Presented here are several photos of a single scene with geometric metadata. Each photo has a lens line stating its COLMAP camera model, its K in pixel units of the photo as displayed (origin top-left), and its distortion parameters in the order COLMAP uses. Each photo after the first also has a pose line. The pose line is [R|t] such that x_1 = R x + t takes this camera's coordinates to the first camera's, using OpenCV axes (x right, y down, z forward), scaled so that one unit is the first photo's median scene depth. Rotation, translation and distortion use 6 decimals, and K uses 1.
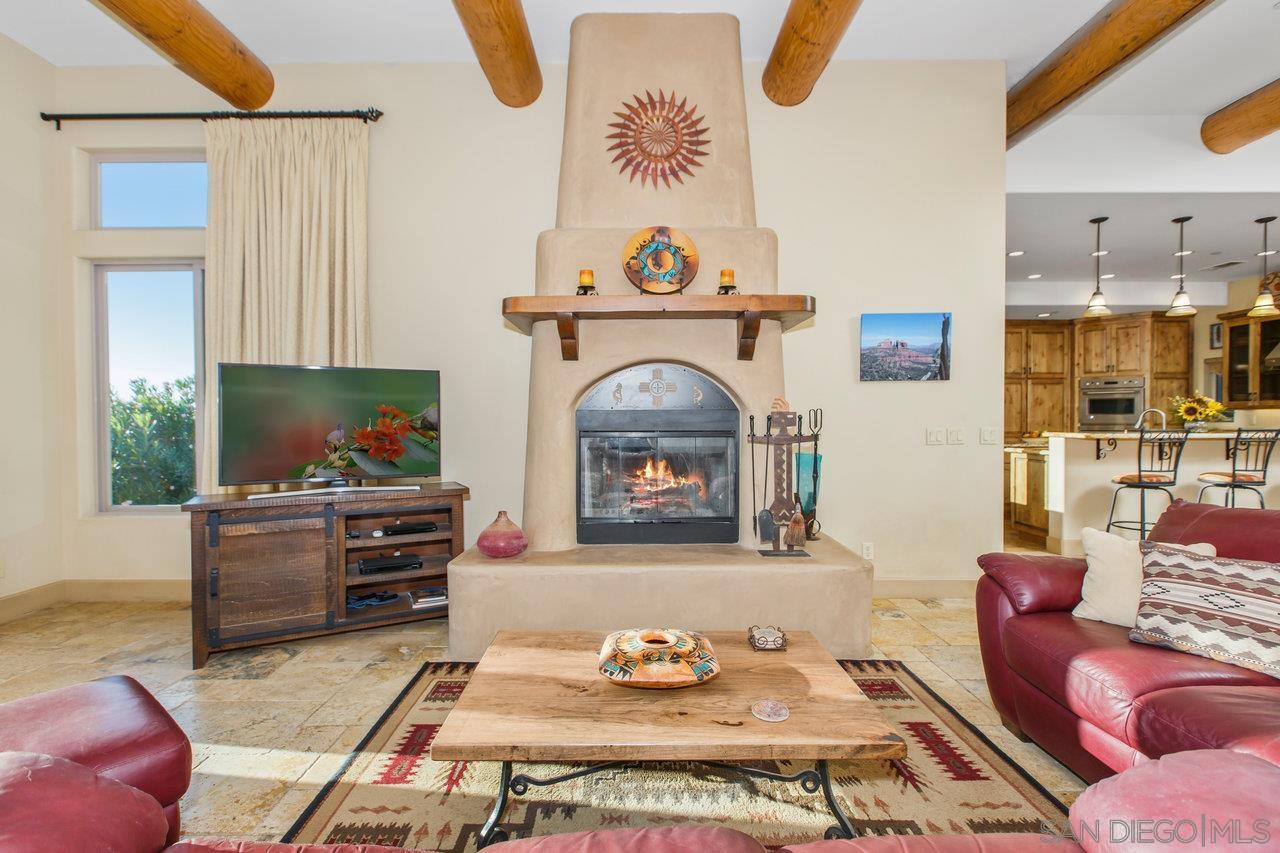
lens RADIAL K [[575.8, 0, 639.0], [0, 575.8, 427.9], [0, 0, 1]] dist [0.001401, 0.000485]
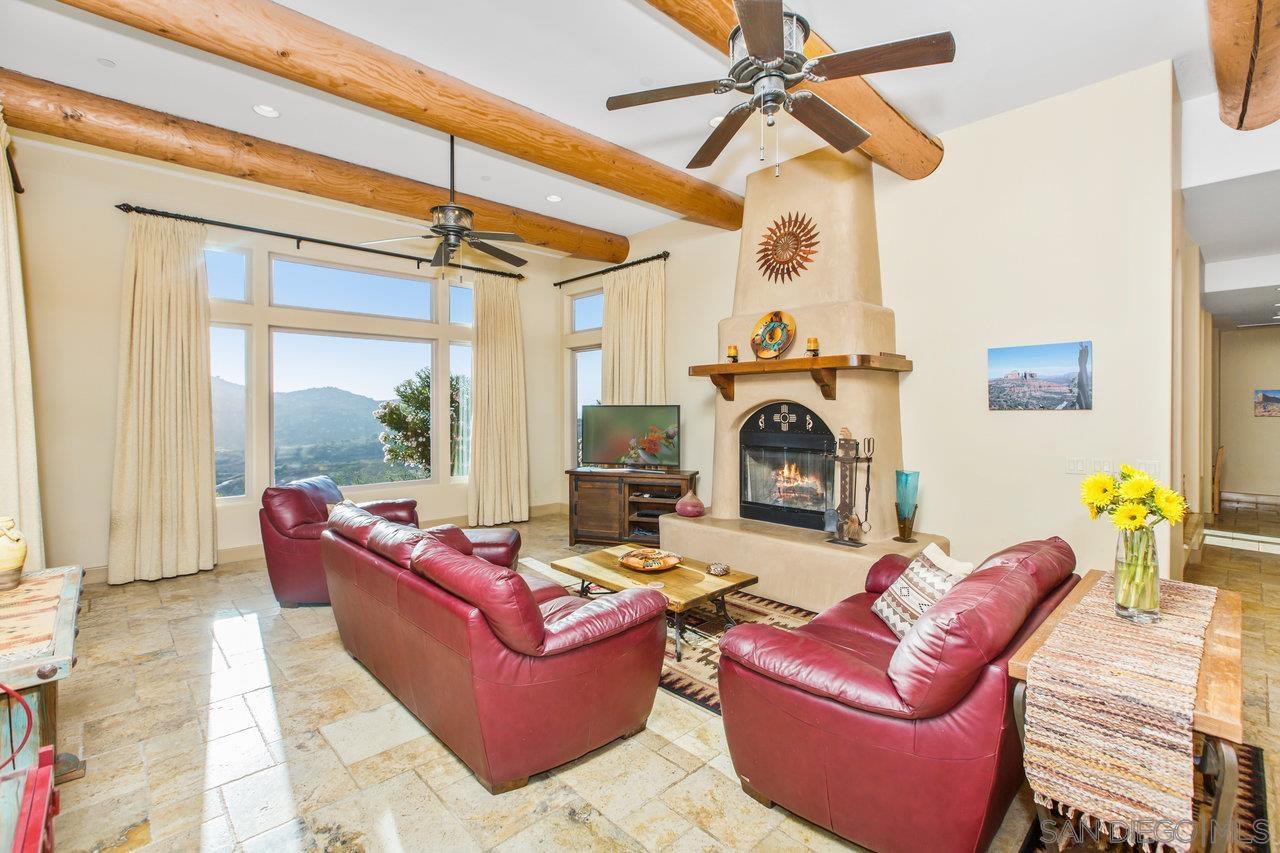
lens RADIAL K [[575.8, 0, 629.6], [0, 575.8, 414.7], [0, 0, 1]] dist [0.001401, 0.000485]
pose [[0.676689, 0.011514, -0.736179, 0.731280], [-0.012479, 0.999913, 0.004168, -0.068821], [0.736164, 0.006367, 0.676774, -0.241099]]
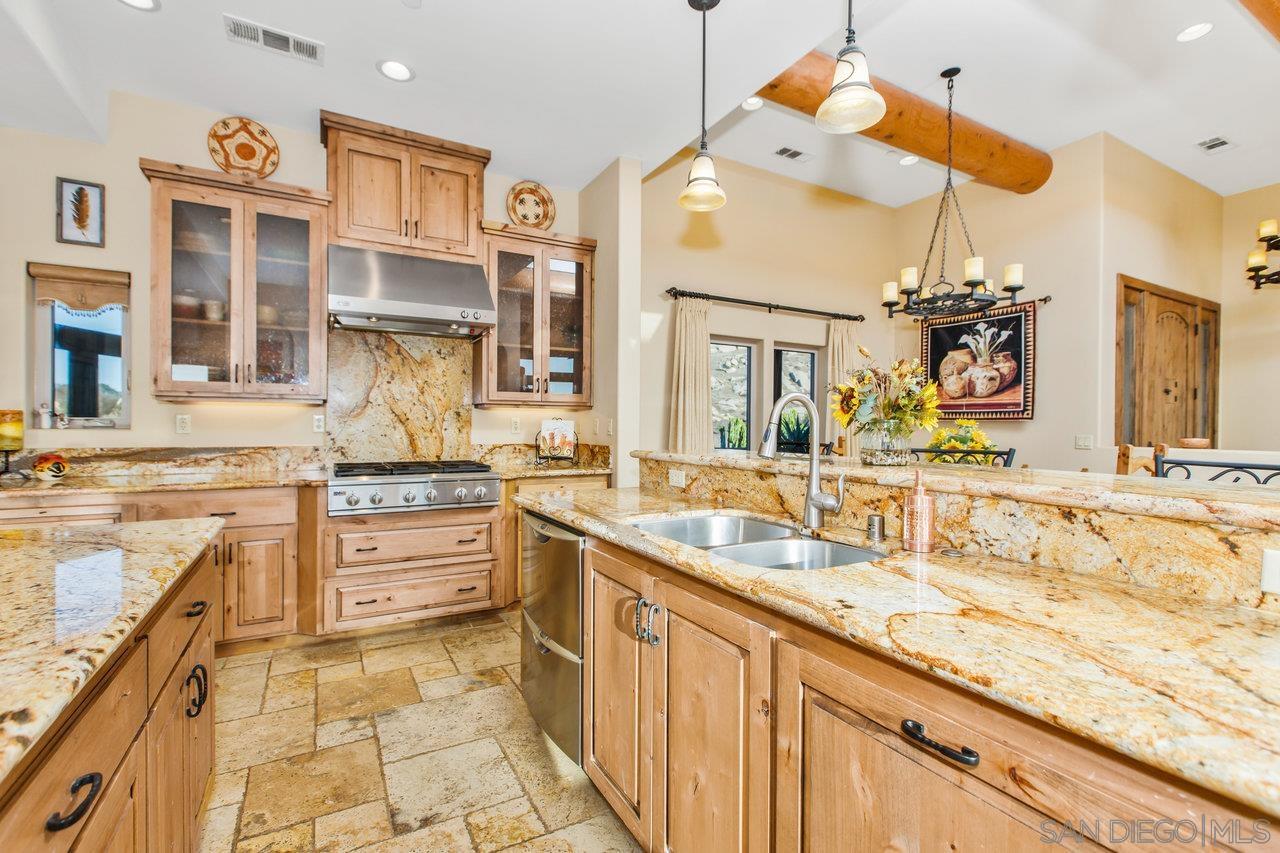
lens RADIAL K [[575.8, 0, 629.6], [0, 575.8, 428.0], [0, 0, 1]] dist [0.001401, 0.000485]
pose [[-0.475105, -0.006109, 0.879908, 0.953699], [0.009098, 0.999888, 0.011854, -0.027105], [-0.879882, 0.013638, -0.474997, 1.700617]]
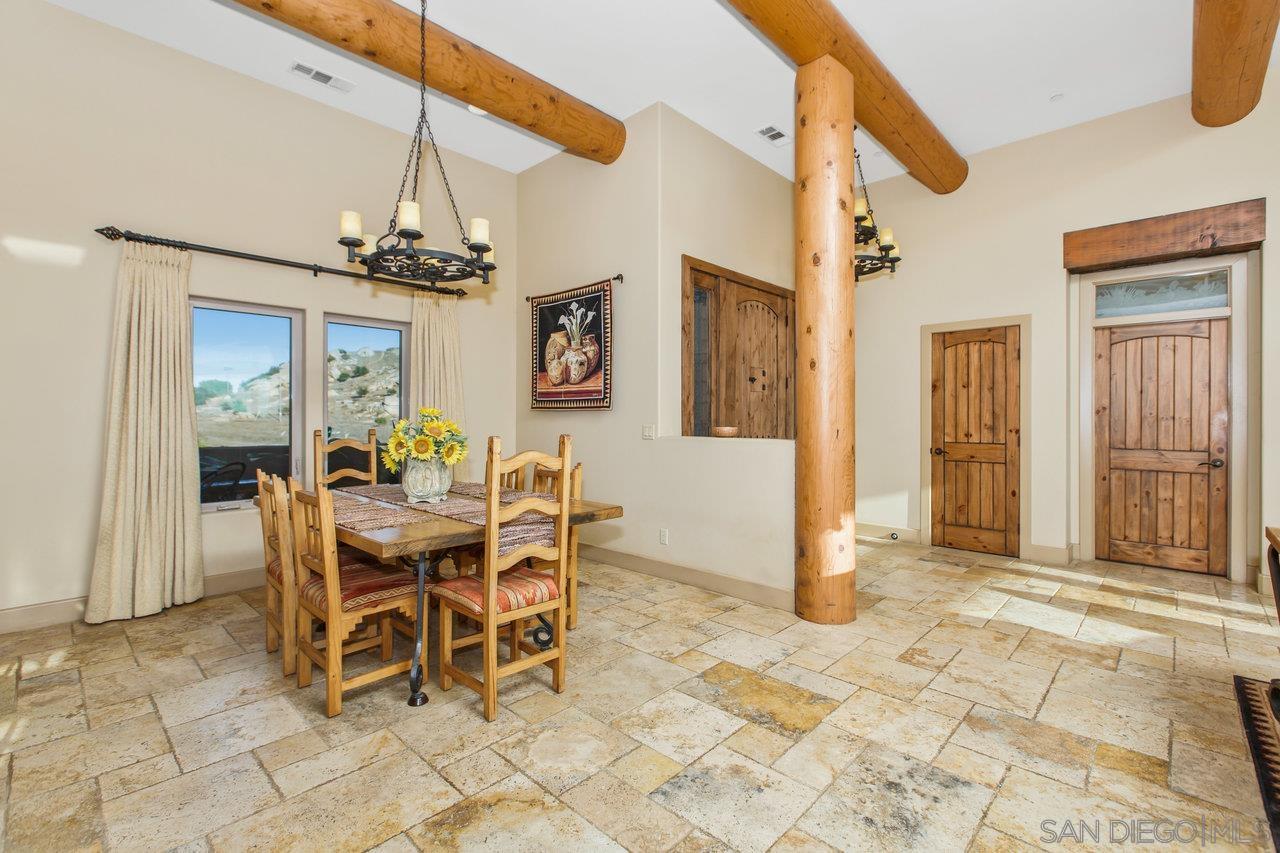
lens RADIAL K [[575.8, 0, 635.0], [0, 575.8, 417.4], [0, 0, 1]] dist [0.001401, 0.000485]
pose [[-0.714078, 0.001992, 0.700063, 0.796308], [0.013718, 0.999844, 0.011147, -0.015935], [-0.699931, 0.017563, -0.713994, 1.124903]]
